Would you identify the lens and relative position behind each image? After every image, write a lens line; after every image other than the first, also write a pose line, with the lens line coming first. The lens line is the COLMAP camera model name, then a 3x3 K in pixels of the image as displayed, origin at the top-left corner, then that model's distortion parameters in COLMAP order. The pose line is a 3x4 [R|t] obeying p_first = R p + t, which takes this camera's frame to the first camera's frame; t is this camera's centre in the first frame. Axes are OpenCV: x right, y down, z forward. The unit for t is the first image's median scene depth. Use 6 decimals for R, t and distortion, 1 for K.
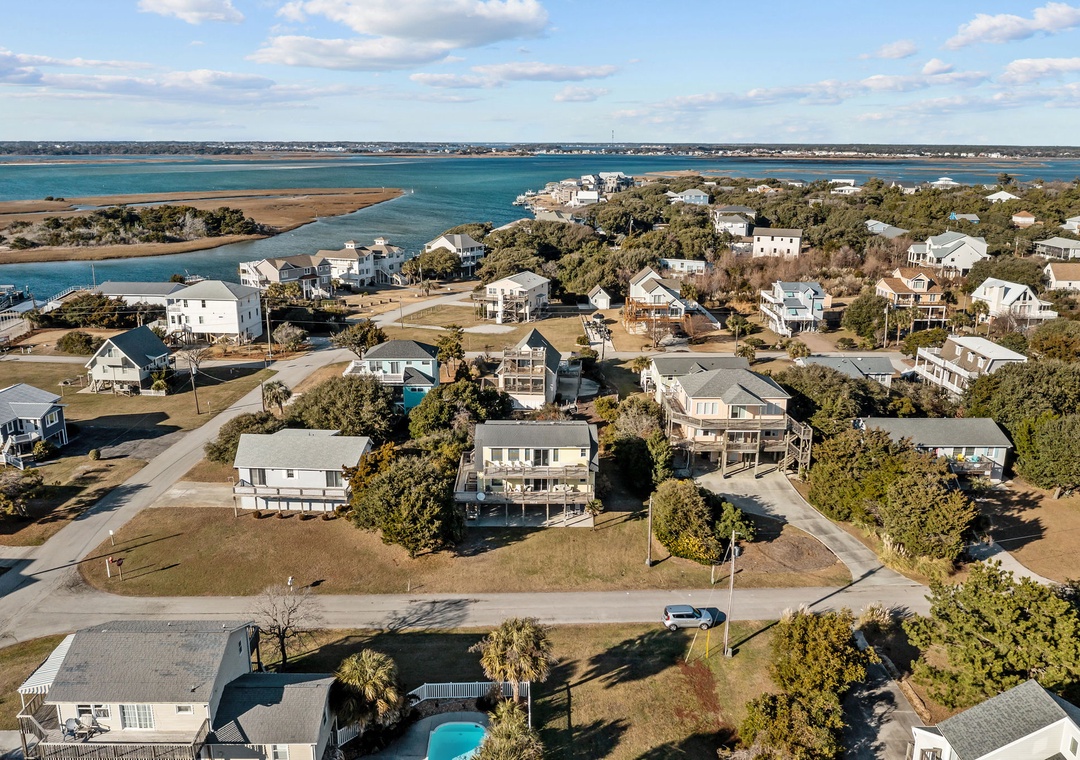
lens RADIAL K [[863.0, 0, 533.5], [0, 863.0, 384.0], [0, 0, 1]] dist [-0.018176, 0.003957]
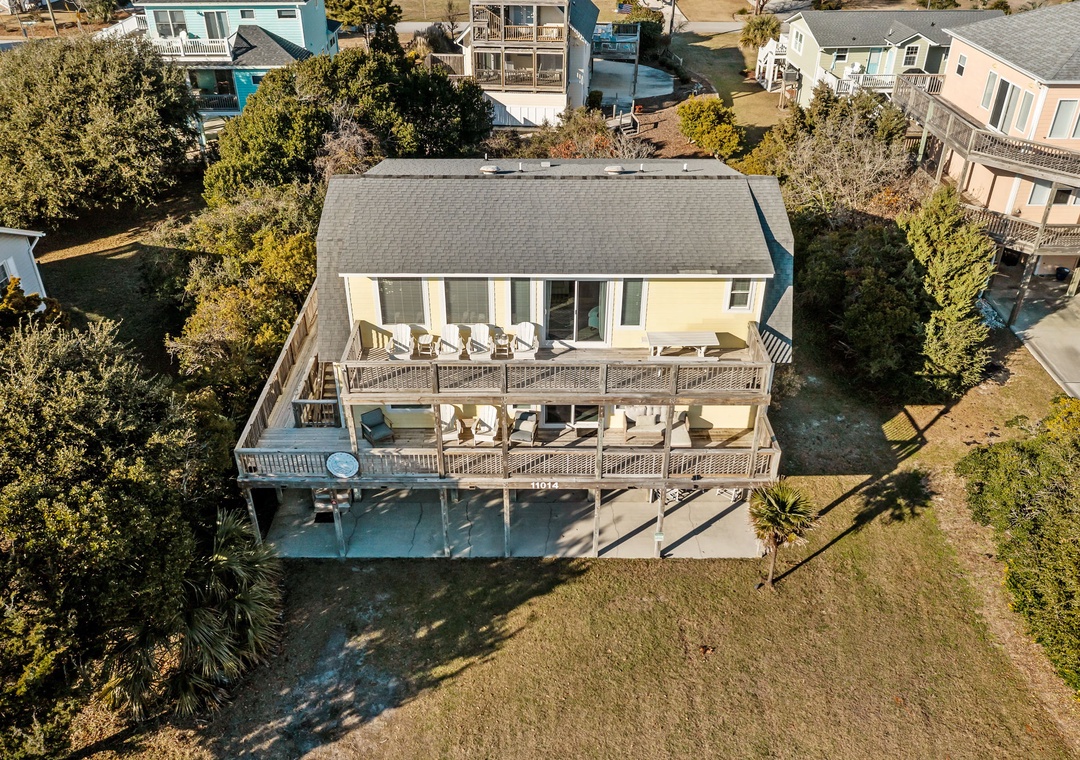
lens RADIAL K [[863.0, 0, 533.5], [0, 863.0, 384.0], [0, 0, 1]] dist [-0.018176, 0.003957]
pose [[0.999982, -0.001052, -0.005945, -0.001465], [0.002826, 0.951752, 0.306854, 0.022517], [0.005335, -0.306866, 0.951738, 0.626887]]
